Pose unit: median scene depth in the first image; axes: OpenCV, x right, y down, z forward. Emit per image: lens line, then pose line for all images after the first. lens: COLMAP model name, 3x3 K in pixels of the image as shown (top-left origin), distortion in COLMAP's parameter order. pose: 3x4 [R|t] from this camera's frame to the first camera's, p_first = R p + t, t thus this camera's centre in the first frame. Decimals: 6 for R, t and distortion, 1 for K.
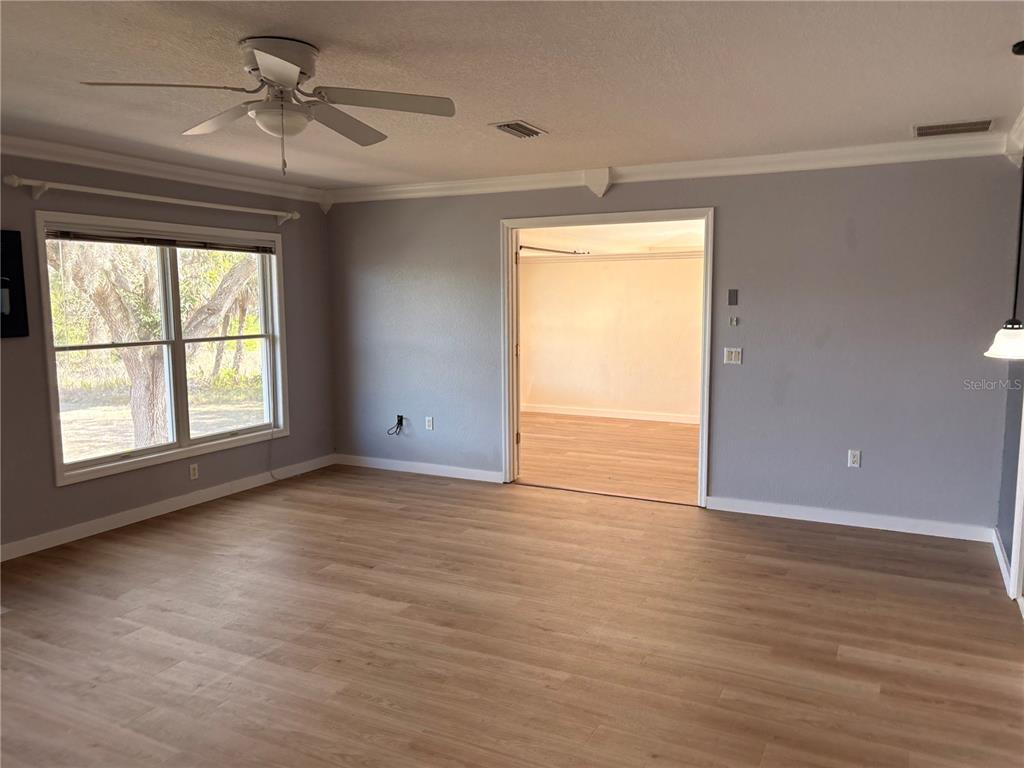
lens RADIAL K [[779.4, 0, 514.7], [0, 779.4, 386.2], [0, 0, 1]] dist [0.010116, -0.001648]
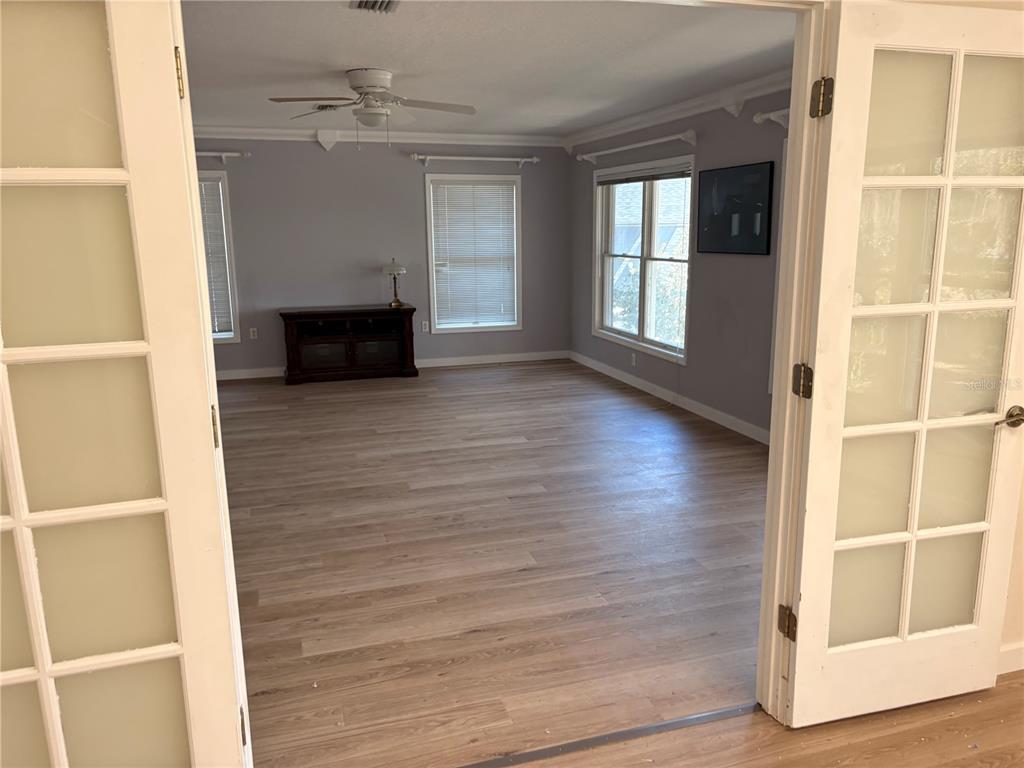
lens RADIAL K [[779.4, 0, 516.2], [0, 779.4, 381.4], [0, 0, 1]] dist [0.010116, -0.001648]
pose [[-0.710256, 0.163018, -0.684808, 0.500164], [-0.061036, 0.954891, 0.290615, -0.214259], [0.701293, 0.248209, -0.668267, 1.732335]]
